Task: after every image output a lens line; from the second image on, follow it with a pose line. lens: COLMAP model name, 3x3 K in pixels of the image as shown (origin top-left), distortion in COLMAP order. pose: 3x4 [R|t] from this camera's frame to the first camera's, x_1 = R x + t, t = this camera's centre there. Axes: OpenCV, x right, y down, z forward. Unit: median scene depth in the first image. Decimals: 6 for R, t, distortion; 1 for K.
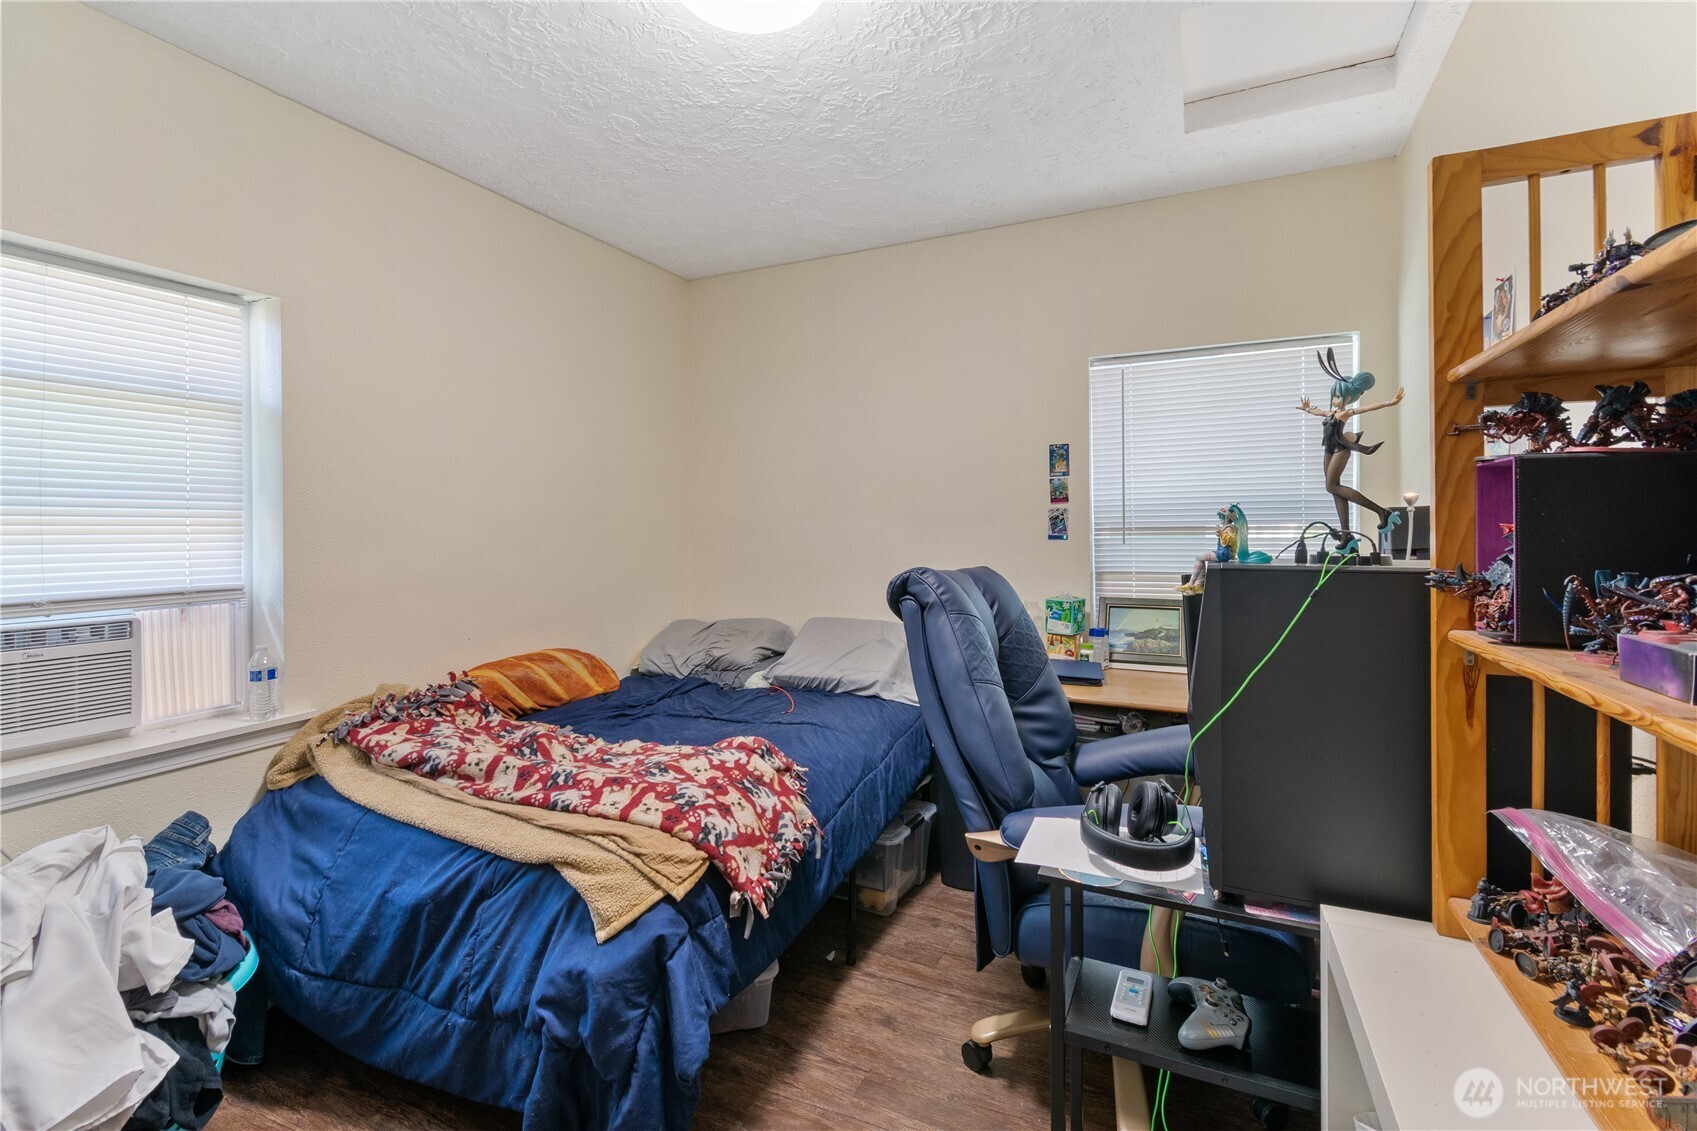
lens RADIAL K [[750.8, 0, 837.9], [0, 750.8, 530.2], [0, 0, 1]] dist [-0.000344, -0.000162]
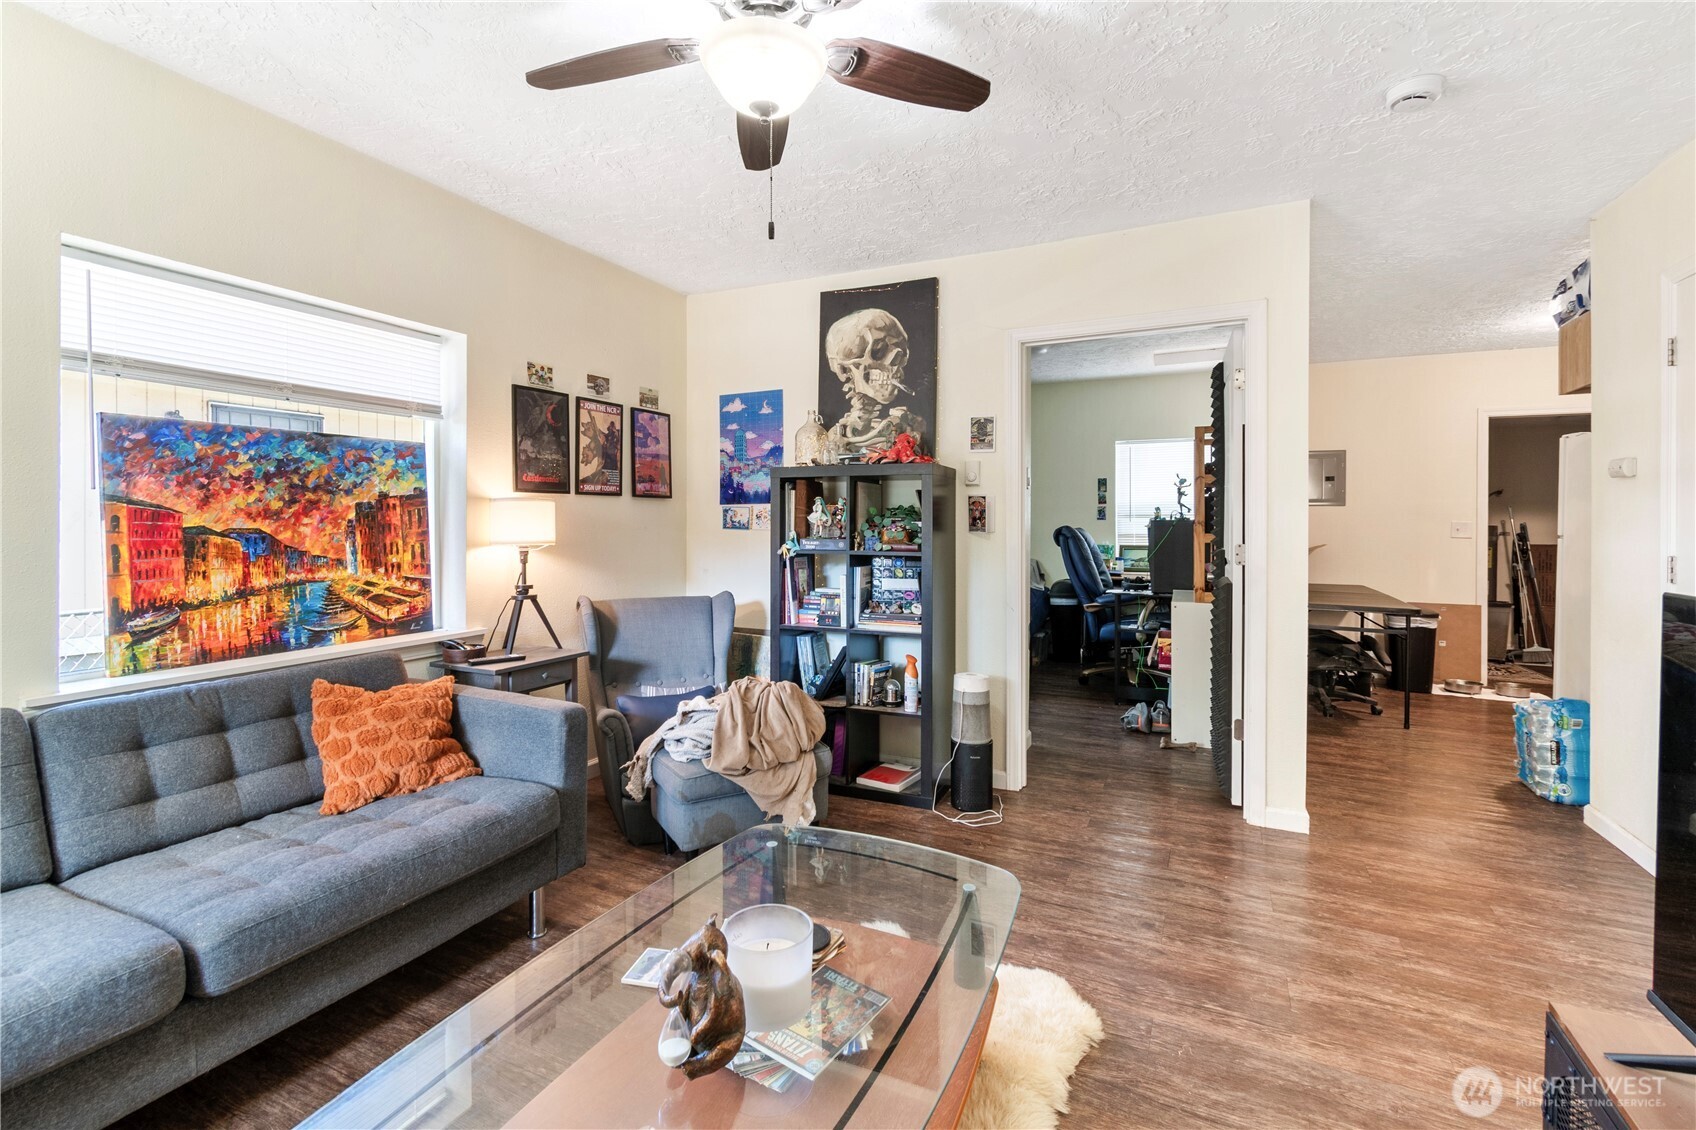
lens RADIAL K [[750.4, 0, 837.4], [0, 750.4, 529.7], [0, 0, 1]] dist [-0.000344, -0.000162]
pose [[0.999985, 0.005293, 0.001066, -0.600422], [-0.005301, 0.999952, 0.008217, 0.033472], [-0.001022, -0.008222, 0.999966, -1.509895]]
